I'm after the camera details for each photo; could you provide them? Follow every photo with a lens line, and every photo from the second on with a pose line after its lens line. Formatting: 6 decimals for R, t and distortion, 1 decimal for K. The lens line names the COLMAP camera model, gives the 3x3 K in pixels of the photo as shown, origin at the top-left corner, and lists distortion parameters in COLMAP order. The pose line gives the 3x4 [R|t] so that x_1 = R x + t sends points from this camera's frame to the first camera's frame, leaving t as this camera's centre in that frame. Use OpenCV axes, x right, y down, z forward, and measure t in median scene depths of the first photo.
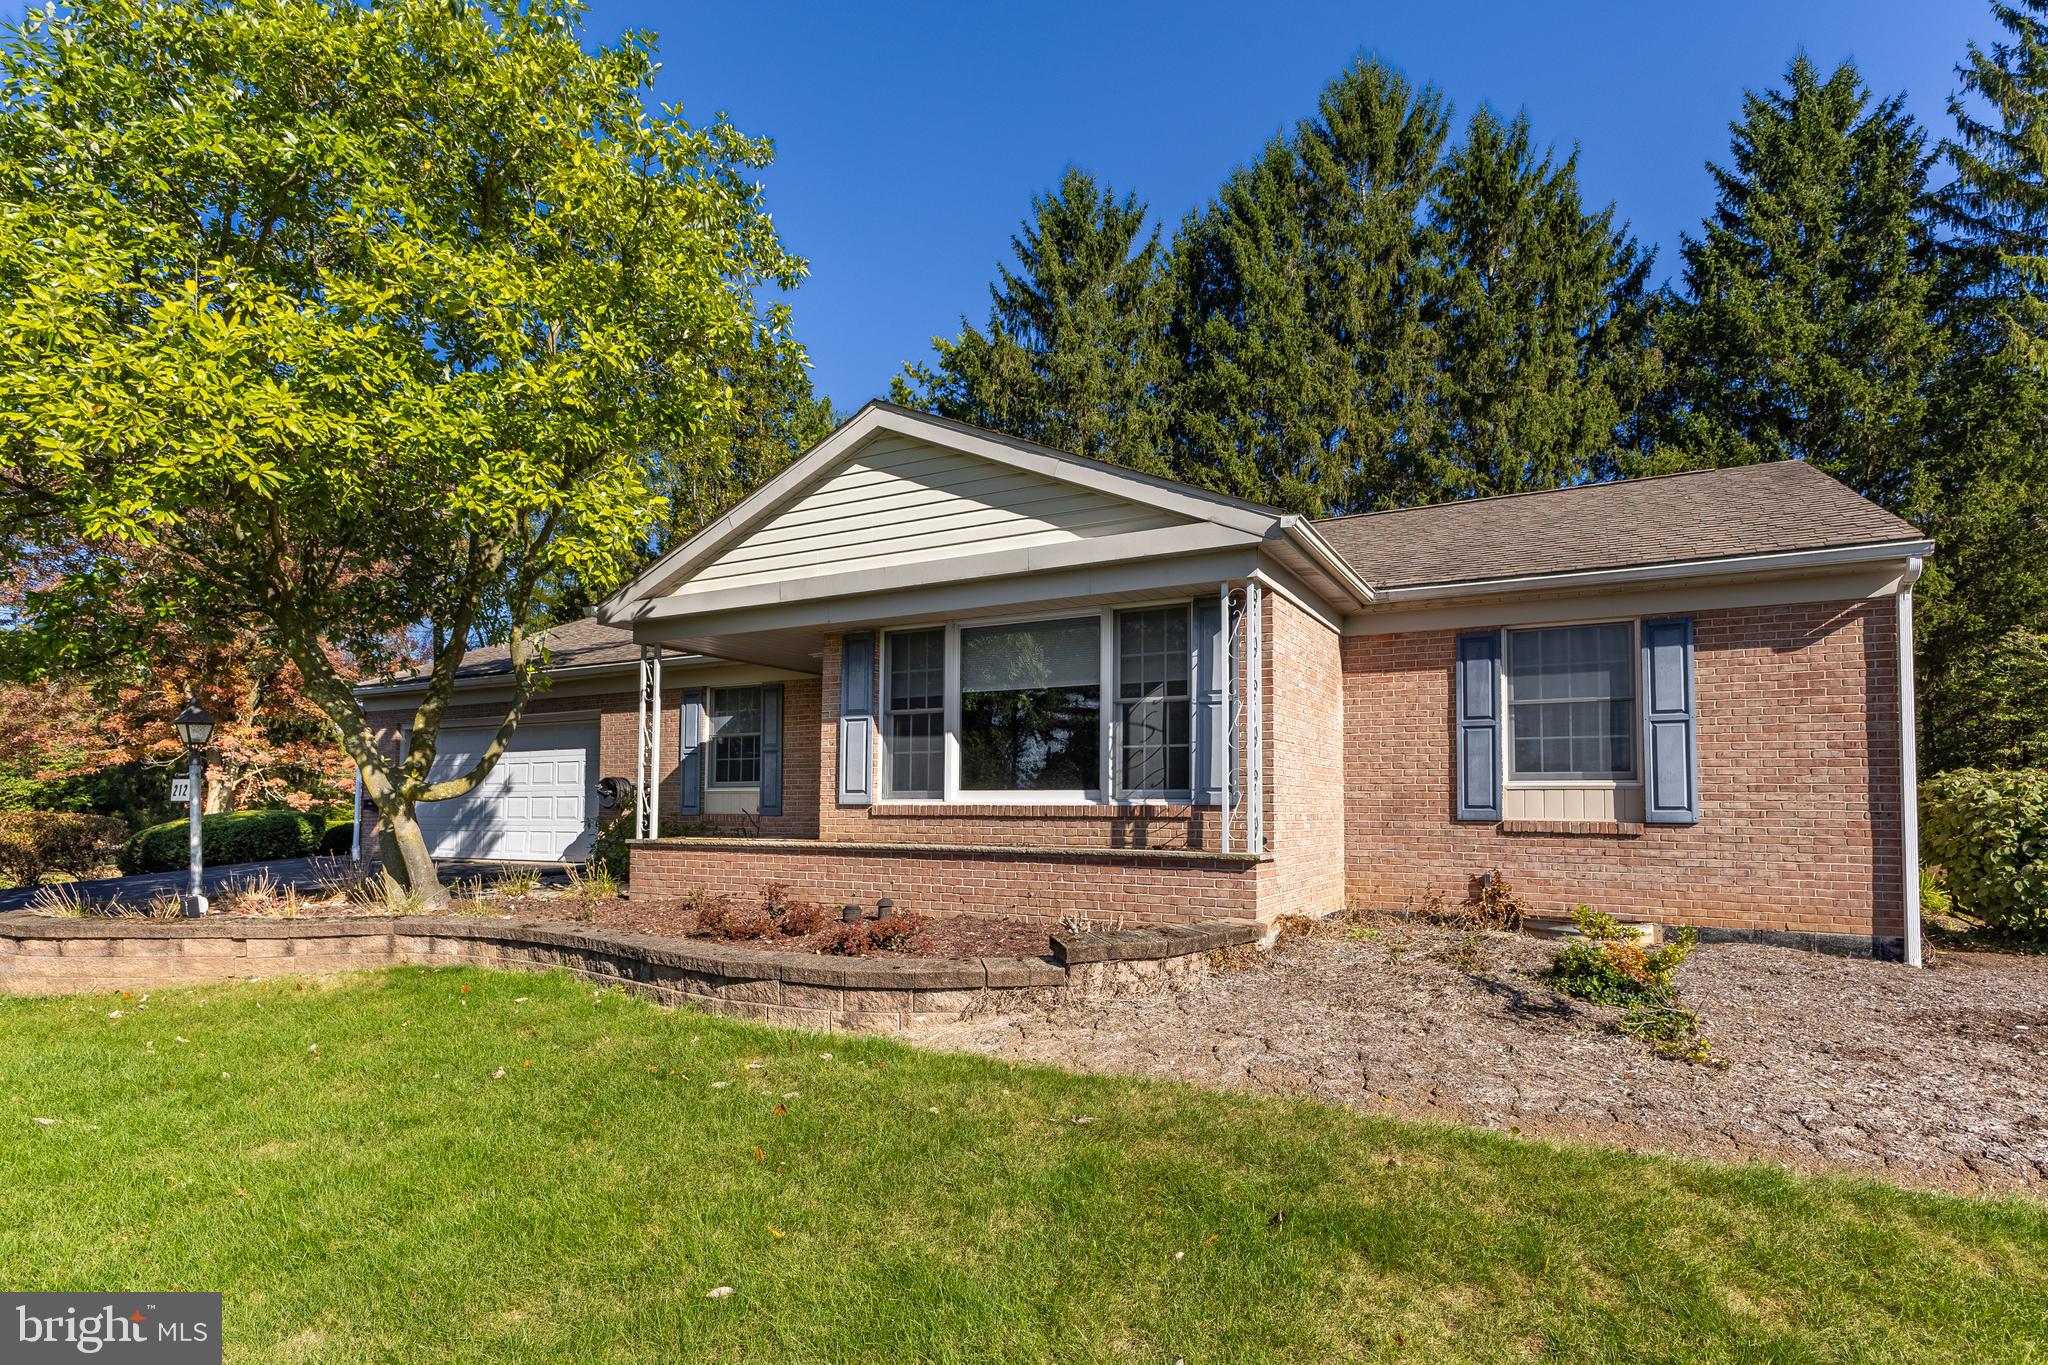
lens RADIAL K [[1021.3, 0, 1023.0], [0, 1021.3, 773.3], [0, 0, 1]] dist [0.002498, 0.000267]
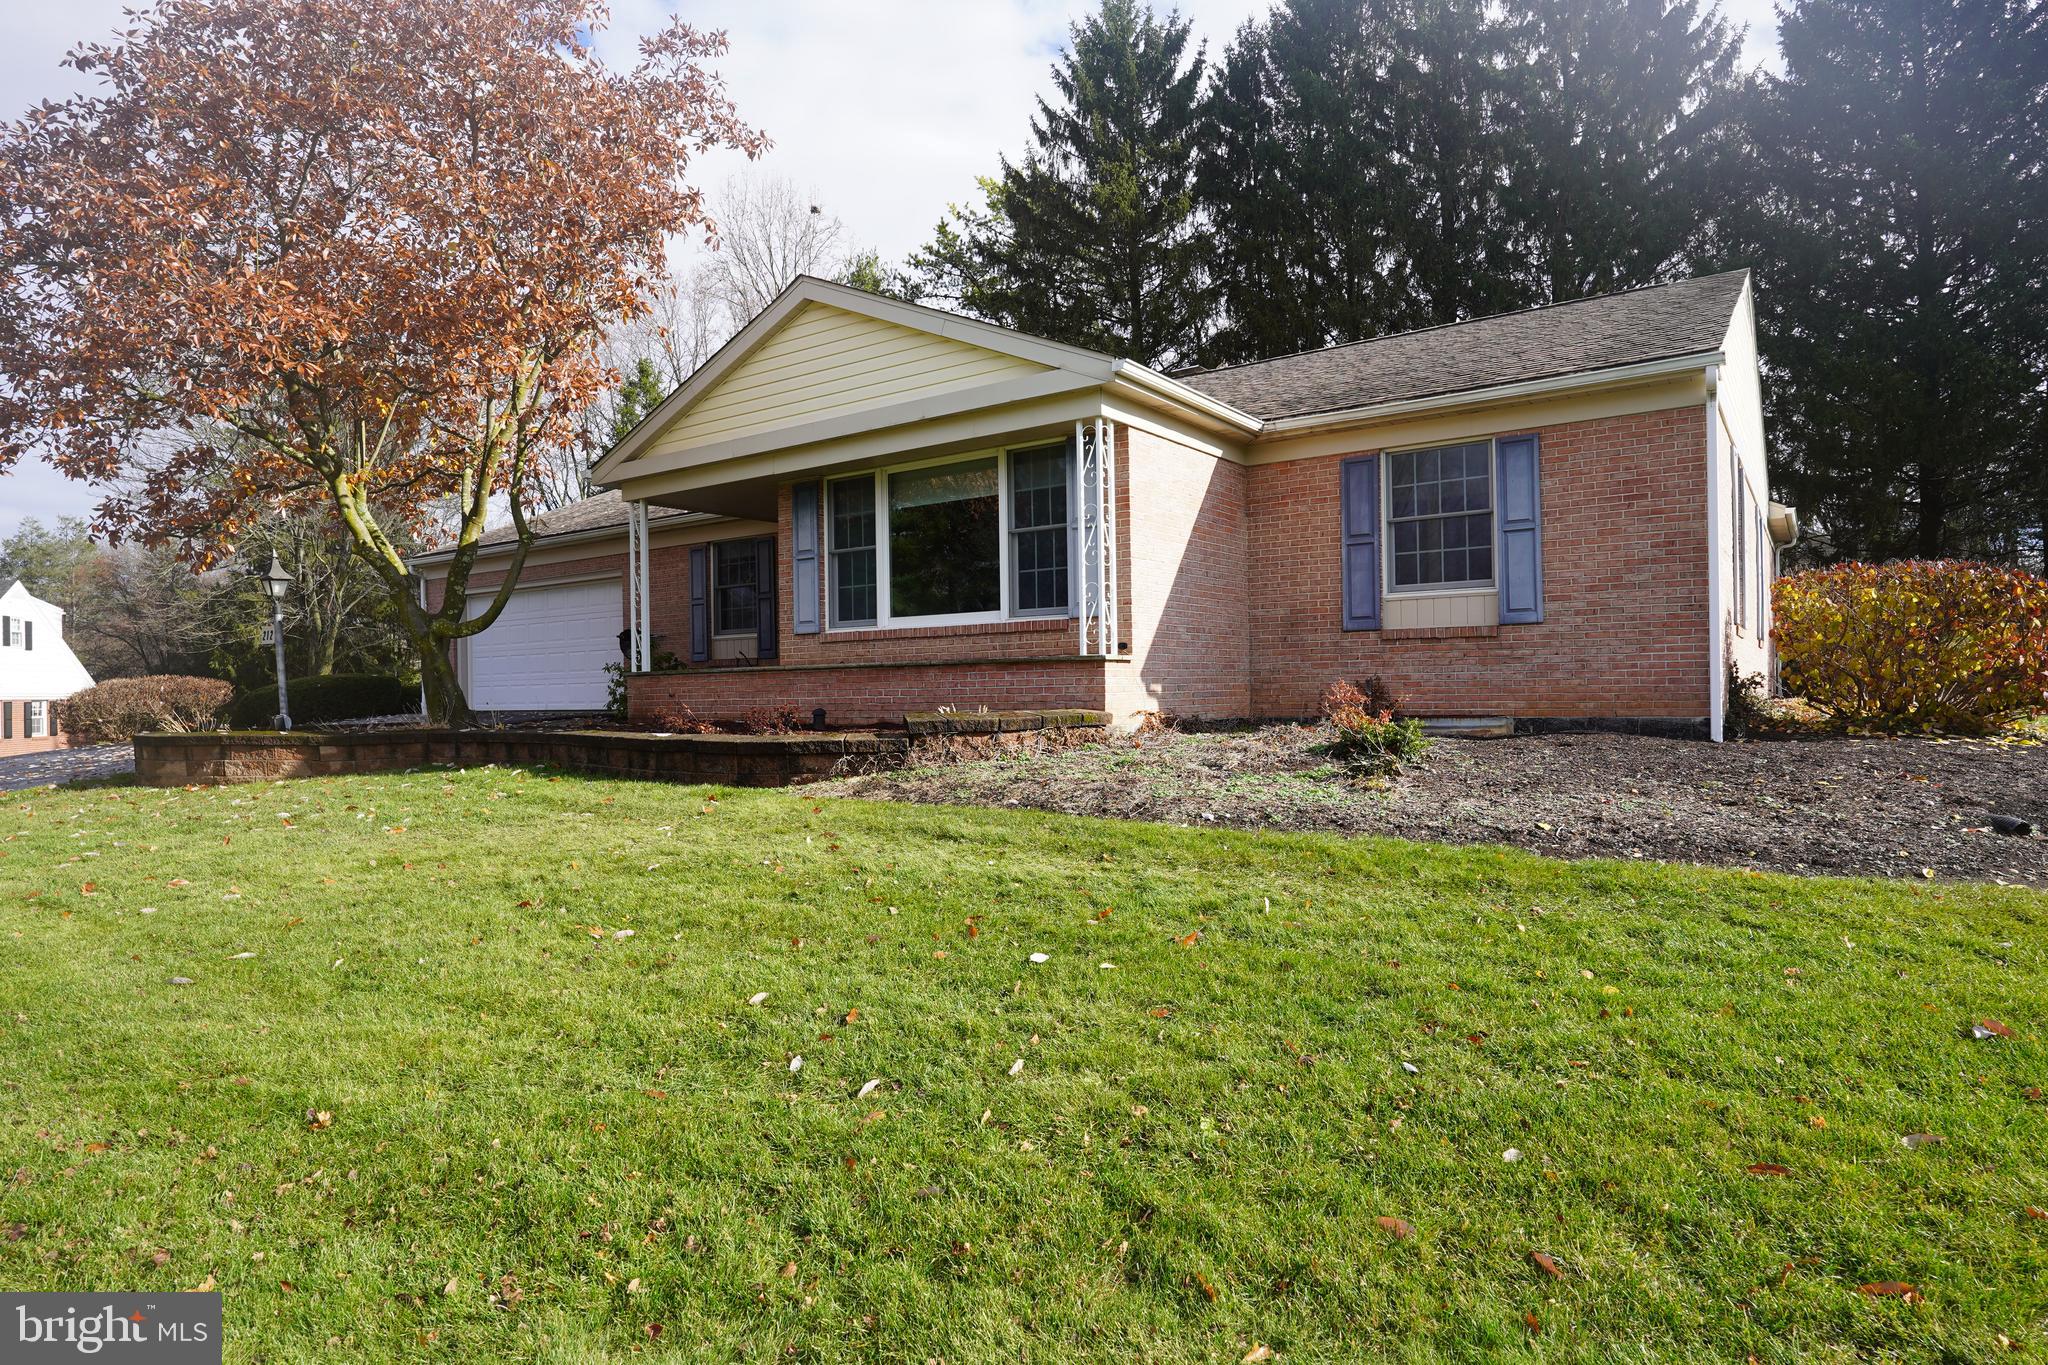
lens RADIAL K [[1131.7, 0, 1024.0], [0, 1131.7, 682.5], [0, 0, 1]] dist [-0.003071, -0.000849]
pose [[0.993711, -0.024881, -0.109176, 0.220015], [0.028477, 0.999098, 0.031501, 0.053877], [0.108294, -0.034412, 0.993523, -0.237365]]
